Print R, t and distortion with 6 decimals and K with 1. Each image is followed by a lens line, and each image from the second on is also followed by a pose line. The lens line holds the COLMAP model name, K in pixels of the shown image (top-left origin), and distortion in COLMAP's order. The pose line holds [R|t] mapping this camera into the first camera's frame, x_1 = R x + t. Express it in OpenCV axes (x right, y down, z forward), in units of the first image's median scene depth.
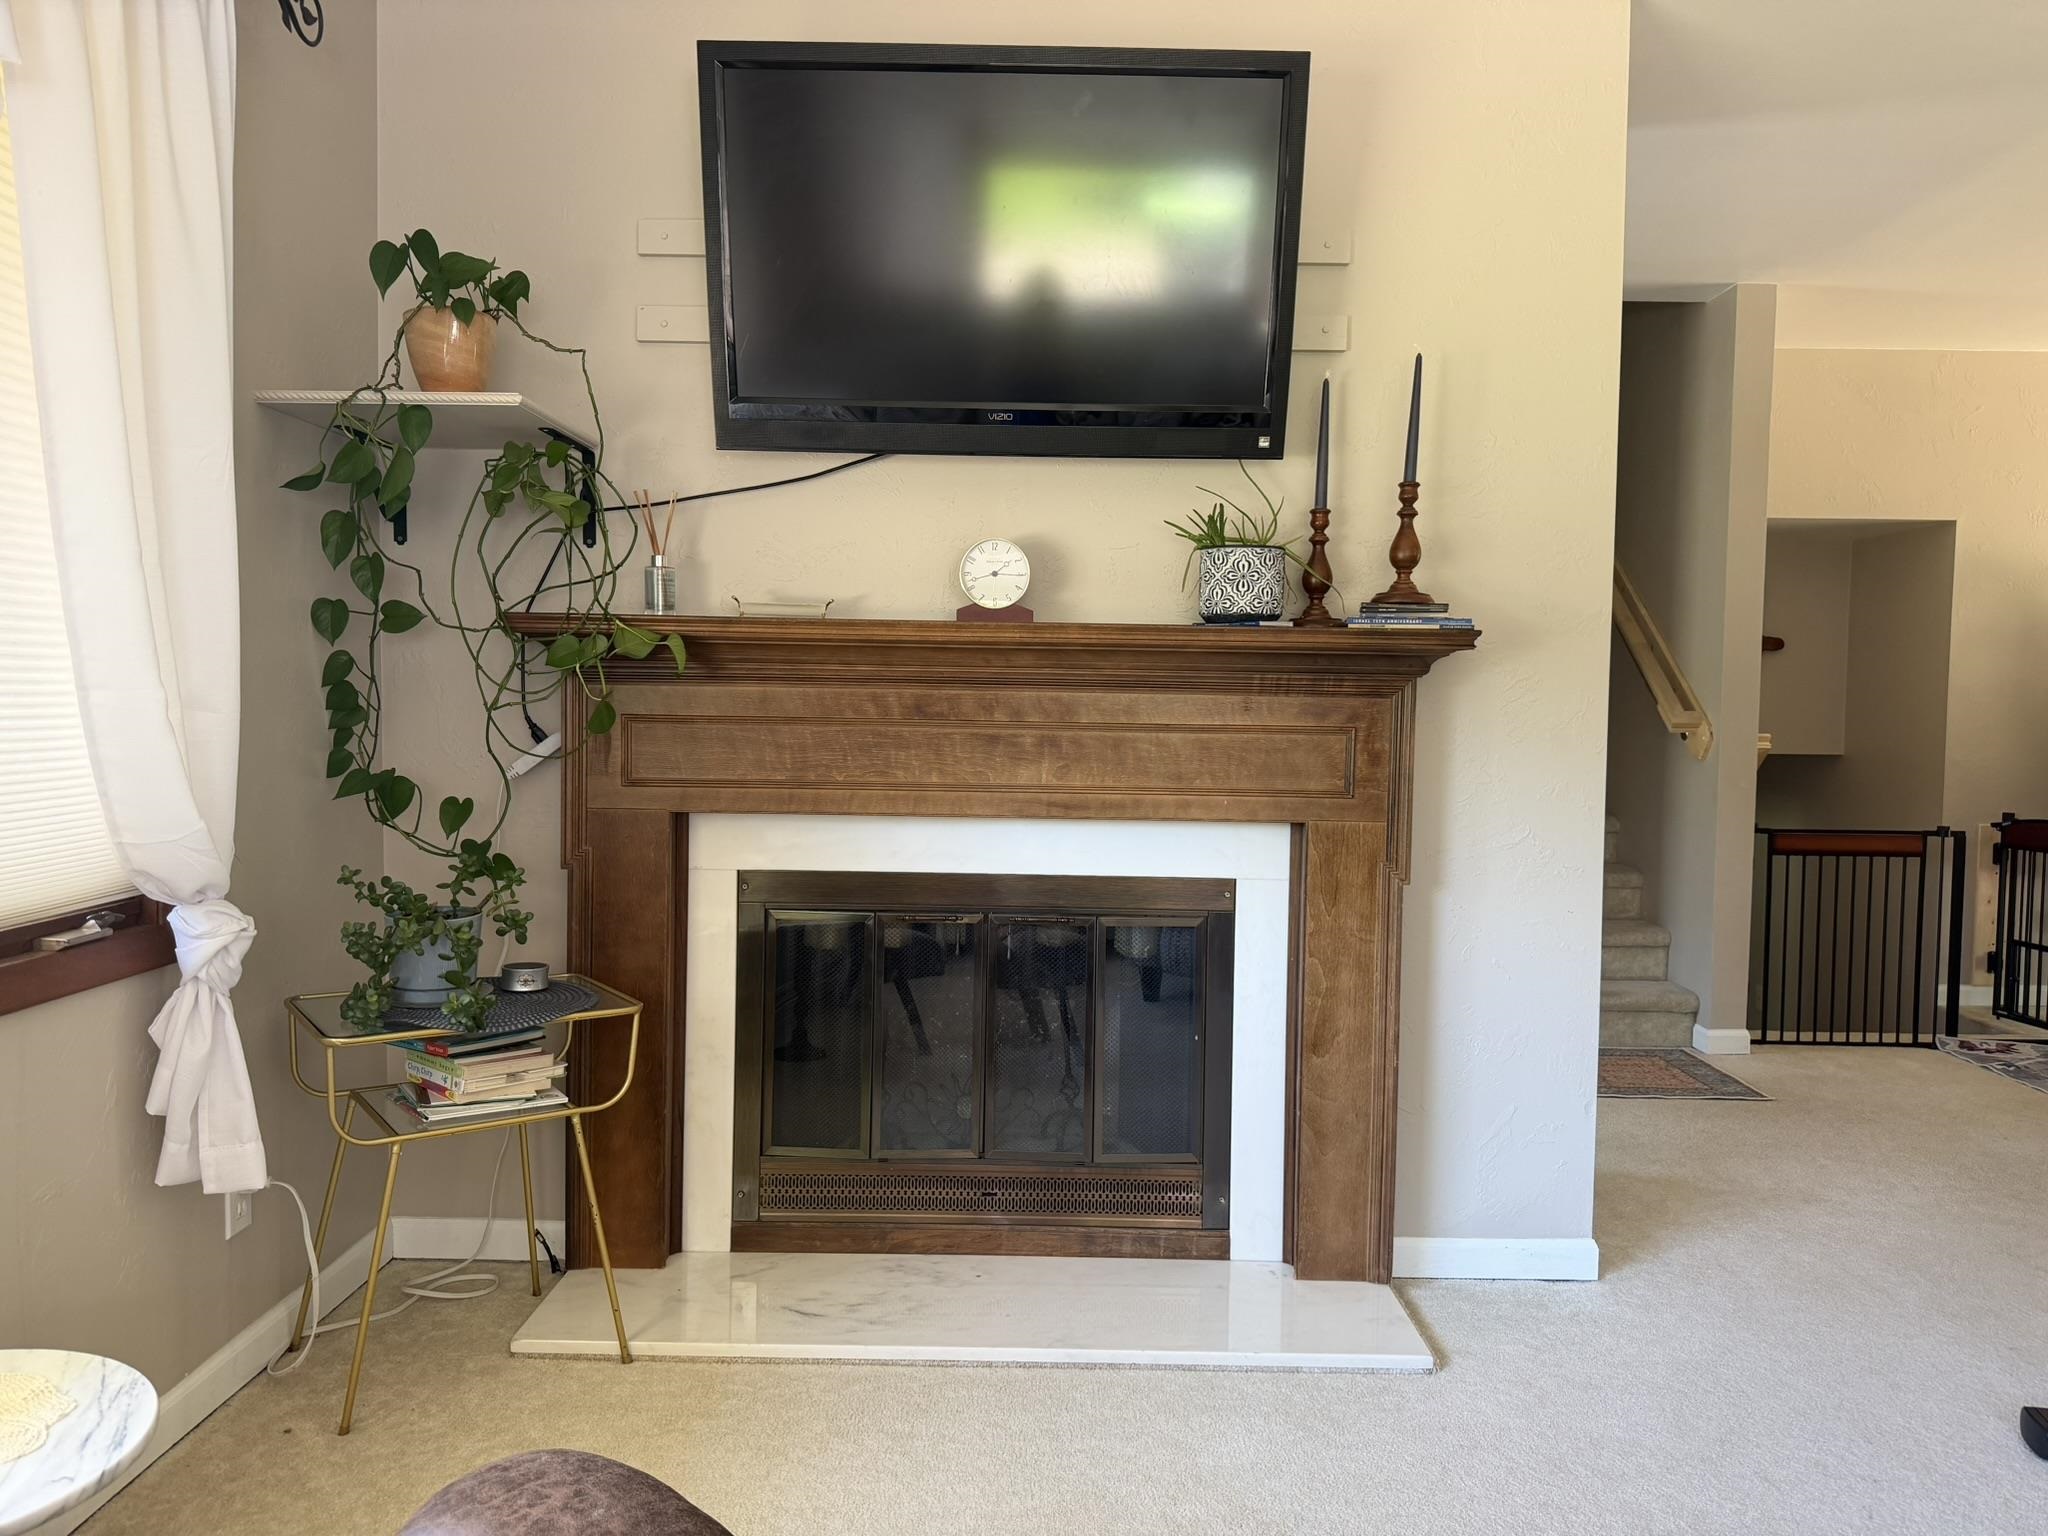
lens RADIAL K [[1434.8, 0, 1024.0], [0, 1434.8, 768.0], [0, 0, 1]] dist [0.096639, -0.114174]
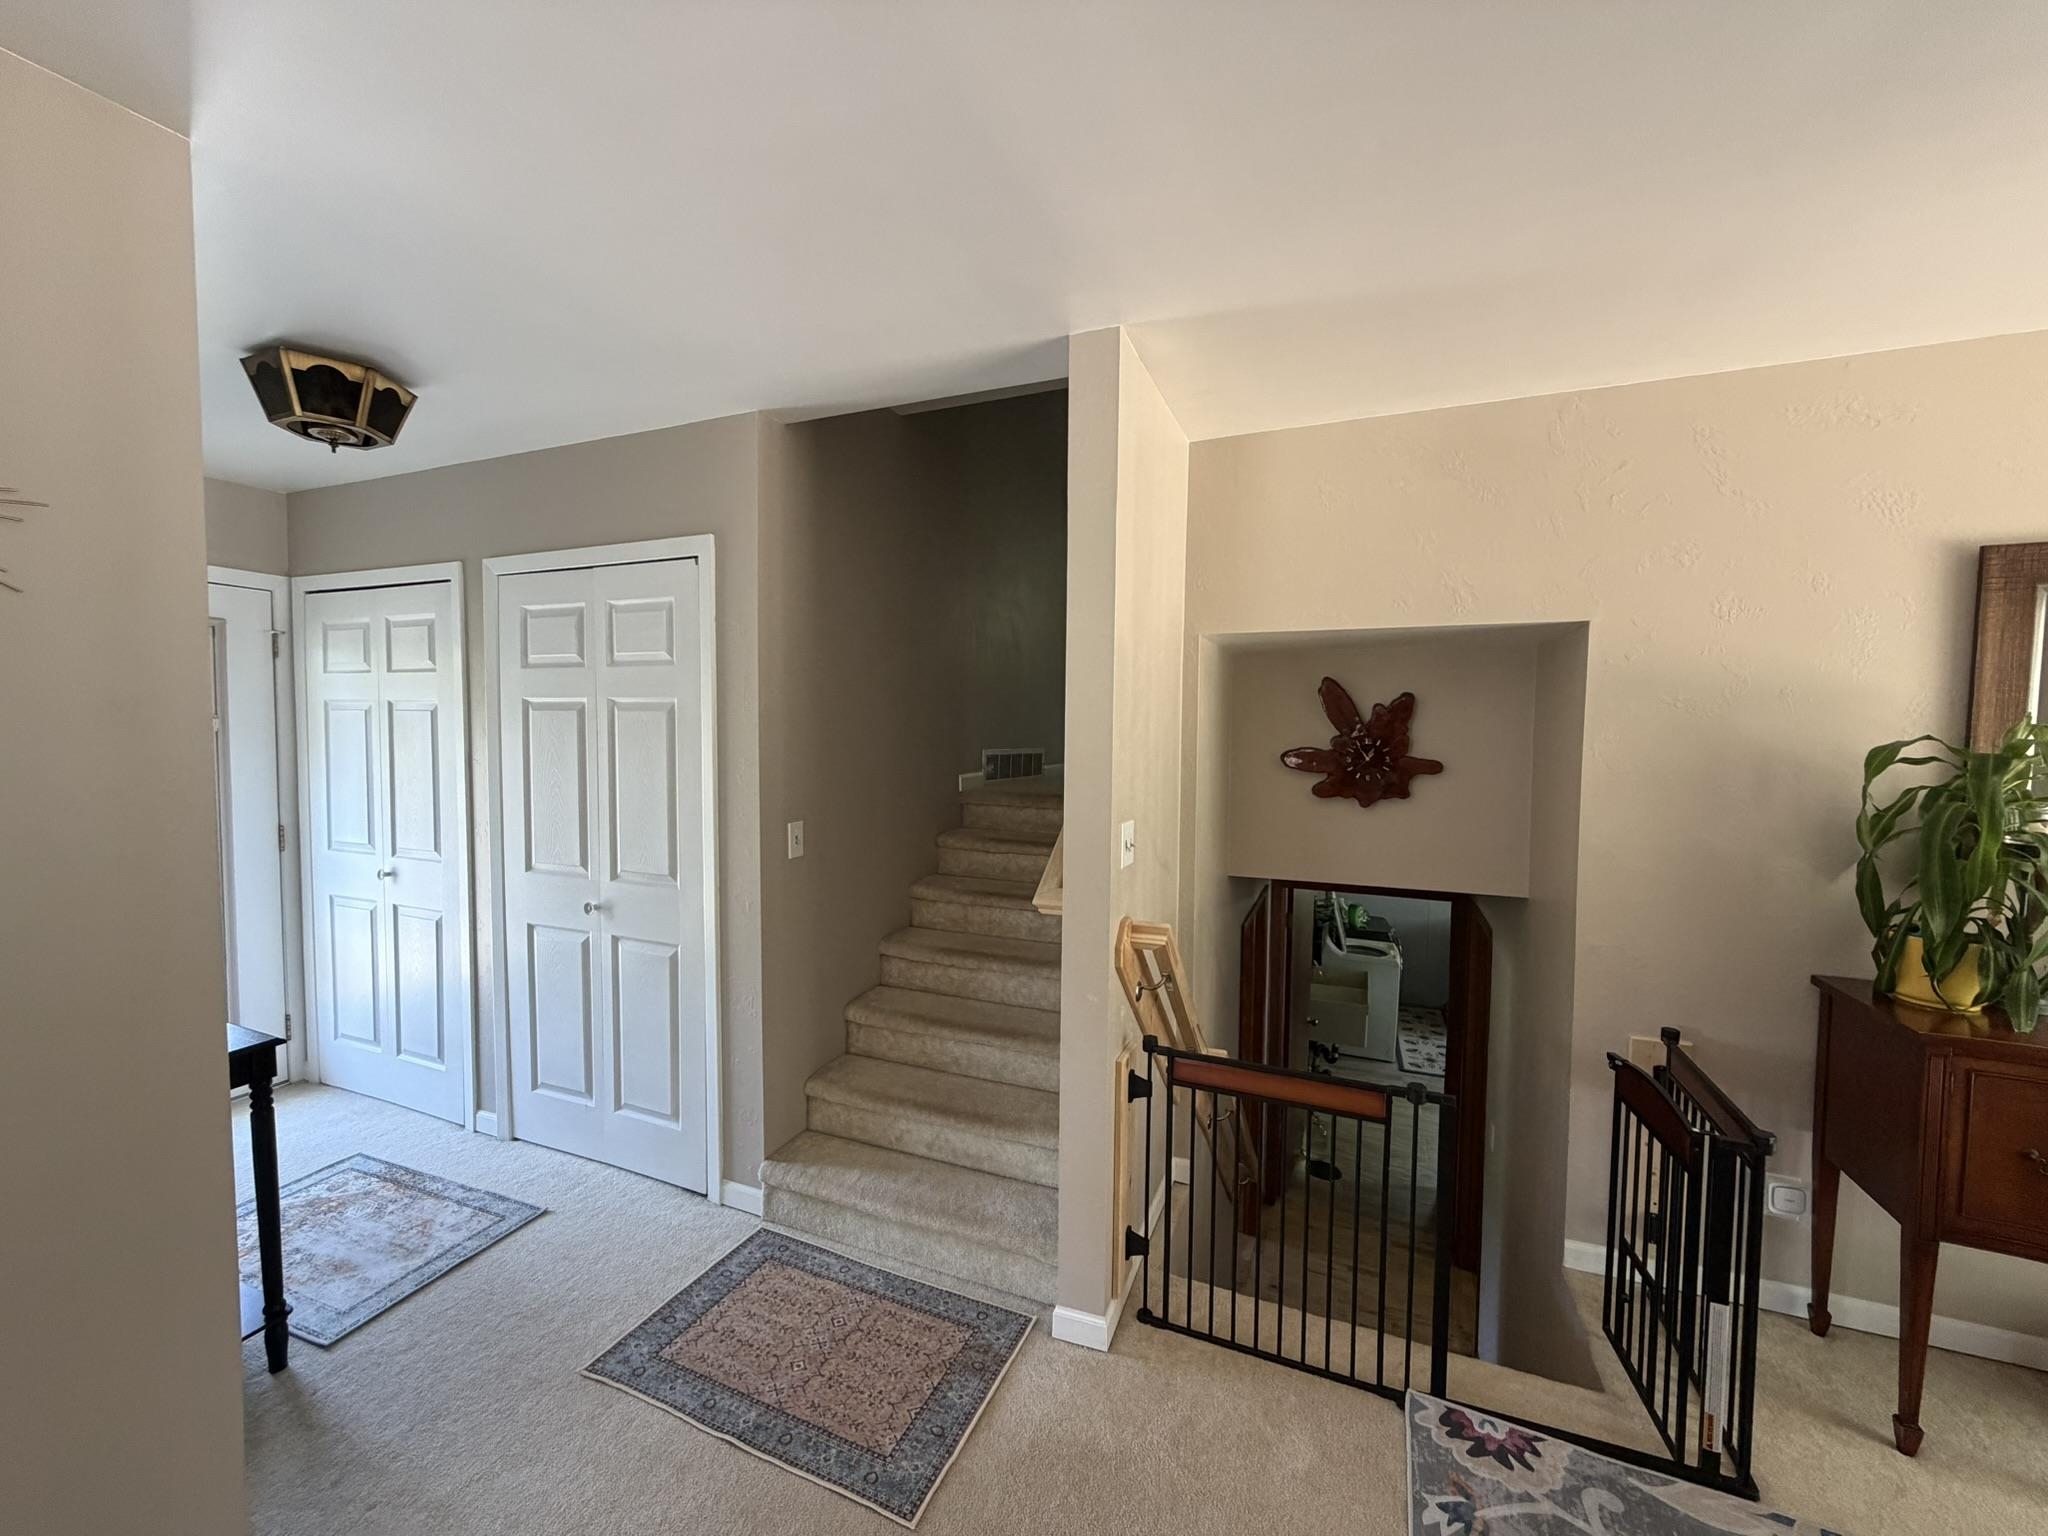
lens RADIAL K [[787.5, 0, 1019.1], [0, 787.5, 765.6], [0, 0, 1]] dist [0.002736, 0.000216]
pose [[0.922949, 0.013260, -0.384693, 0.594066], [-0.011949, 0.999912, 0.005797, -0.108071], [0.384736, -0.000754, 0.923026, 0.591061]]
